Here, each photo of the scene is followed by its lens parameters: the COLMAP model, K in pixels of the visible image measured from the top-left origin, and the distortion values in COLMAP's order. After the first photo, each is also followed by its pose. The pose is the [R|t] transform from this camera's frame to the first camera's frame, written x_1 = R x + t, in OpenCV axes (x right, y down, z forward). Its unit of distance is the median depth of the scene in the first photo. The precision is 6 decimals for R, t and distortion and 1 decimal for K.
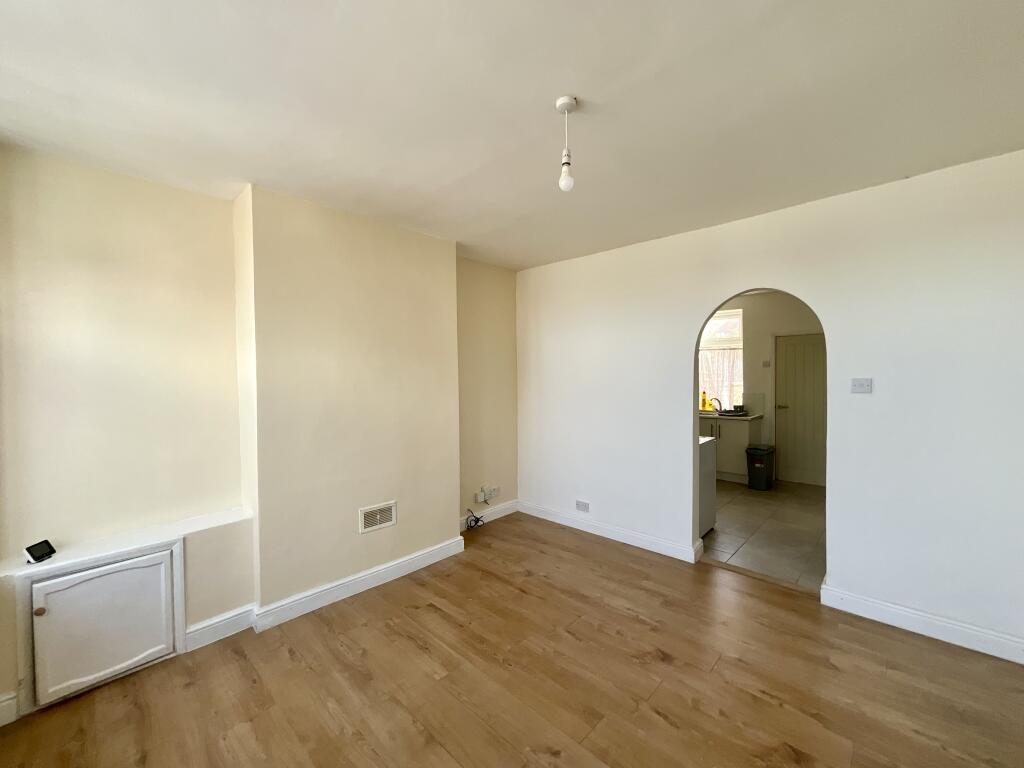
lens RADIAL K [[413.4, 0, 514.8], [0, 413.4, 385.6], [0, 0, 1]] dist [-0.001145, 0.000244]
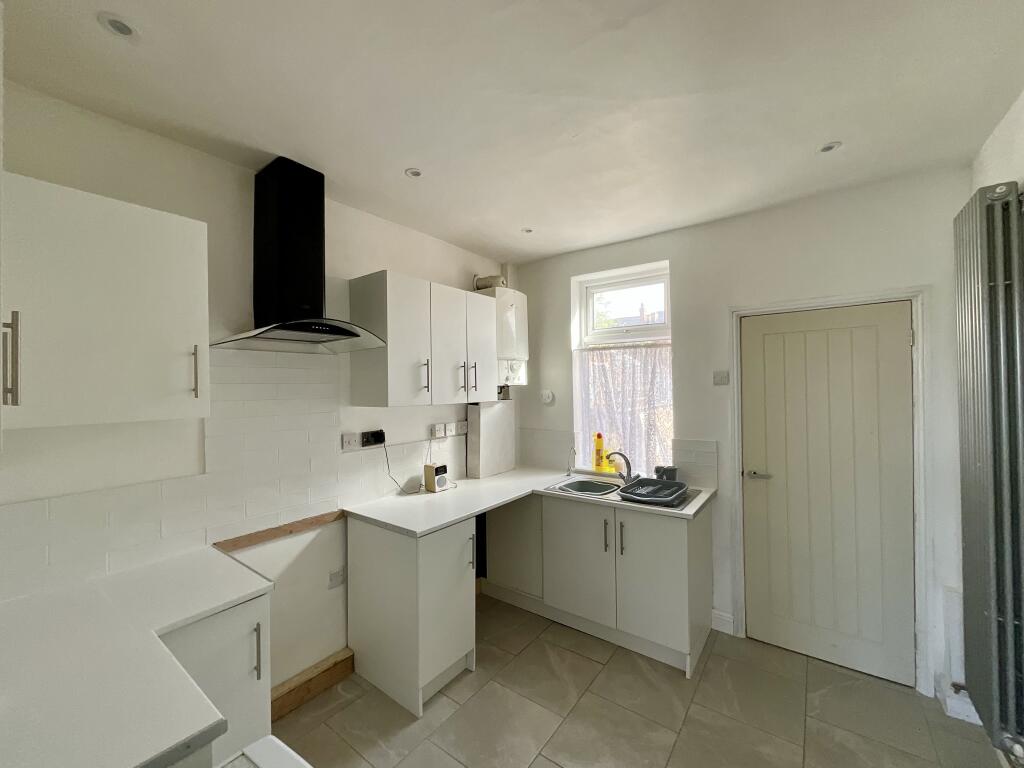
lens RADIAL K [[413.4, 0, 508.2], [0, 413.4, 384.5], [0, 0, 1]] dist [-0.001145, 0.000244]
pose [[0.993969, -0.013727, 0.108802, 0.335516], [0.015921, 0.999687, -0.019324, -0.040240], [-0.108502, 0.020939, 0.993876, 0.588588]]
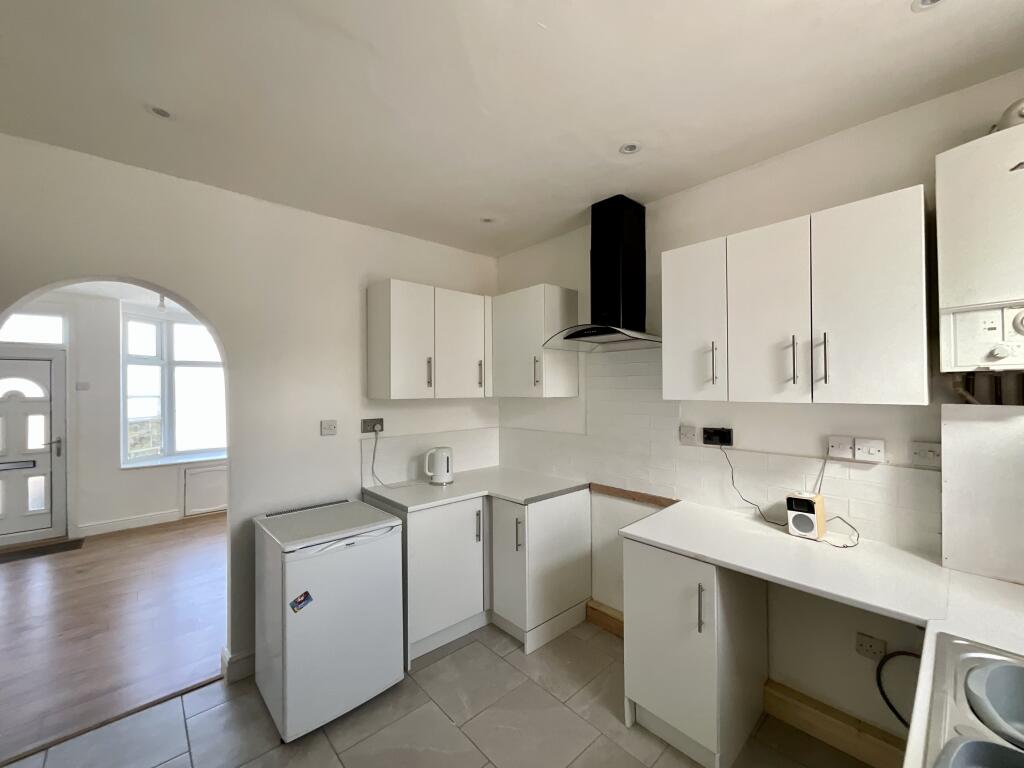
lens RADIAL K [[413.4, 0, 512.0], [0, 413.4, 383.1], [0, 0, 1]] dist [-0.001145, 0.000244]
pose [[-0.078233, -0.003922, -0.996927, 0.663361], [-0.001667, 0.999991, -0.003803, -0.041847], [0.996934, 0.001365, -0.078238, 0.909590]]
